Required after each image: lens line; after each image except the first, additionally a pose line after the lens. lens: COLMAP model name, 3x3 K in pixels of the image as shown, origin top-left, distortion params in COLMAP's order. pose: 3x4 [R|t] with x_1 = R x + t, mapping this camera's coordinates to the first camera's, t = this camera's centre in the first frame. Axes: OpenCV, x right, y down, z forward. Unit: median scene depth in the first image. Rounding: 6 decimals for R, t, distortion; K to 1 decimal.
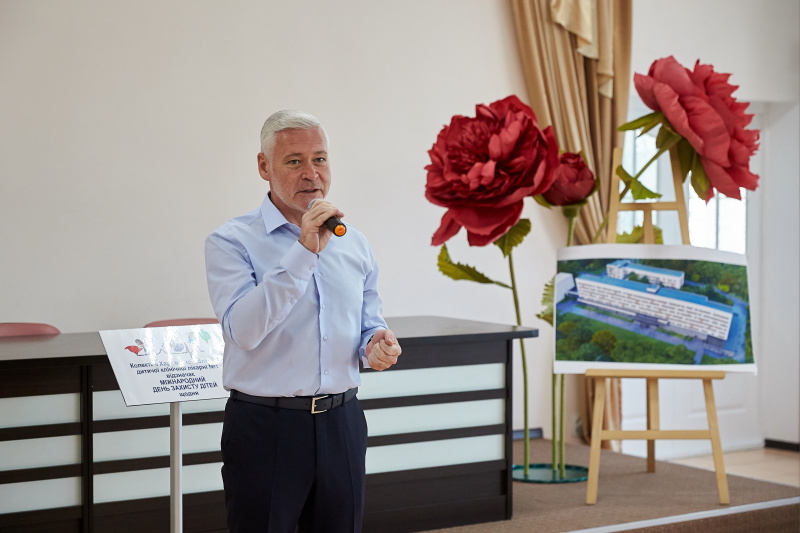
lens RADIAL K [[1625.4, 0, 400.0], [0, 1625.4, 266.5], [0, 0, 1]] dist [-0.077165, 0.022391]
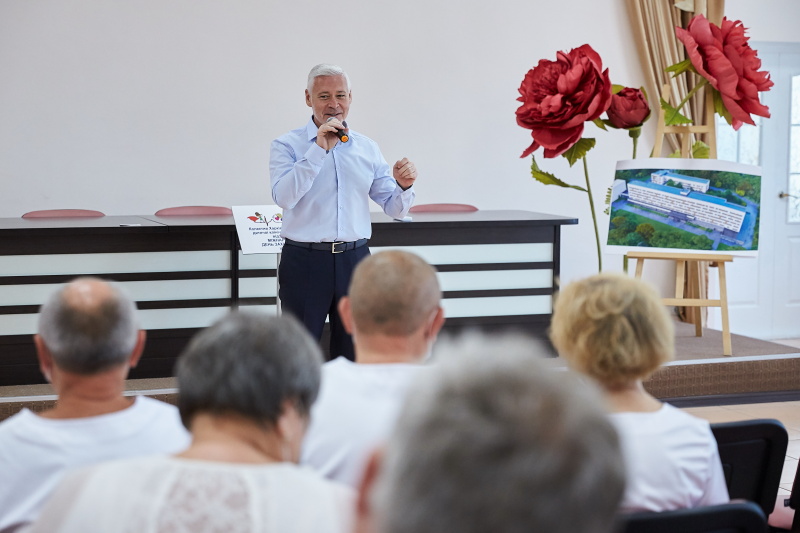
lens RADIAL K [[1562.7, 0, 400.0], [0, 1562.7, 266.5], [0, 0, 1]] dist [-0.089760, -0.254306]
pose [[0.981342, 0.023027, -0.190886, 0.173373], [-0.013842, 0.998687, 0.049313, 0.014893], [0.191771, -0.045750, 0.980373, -0.284824]]
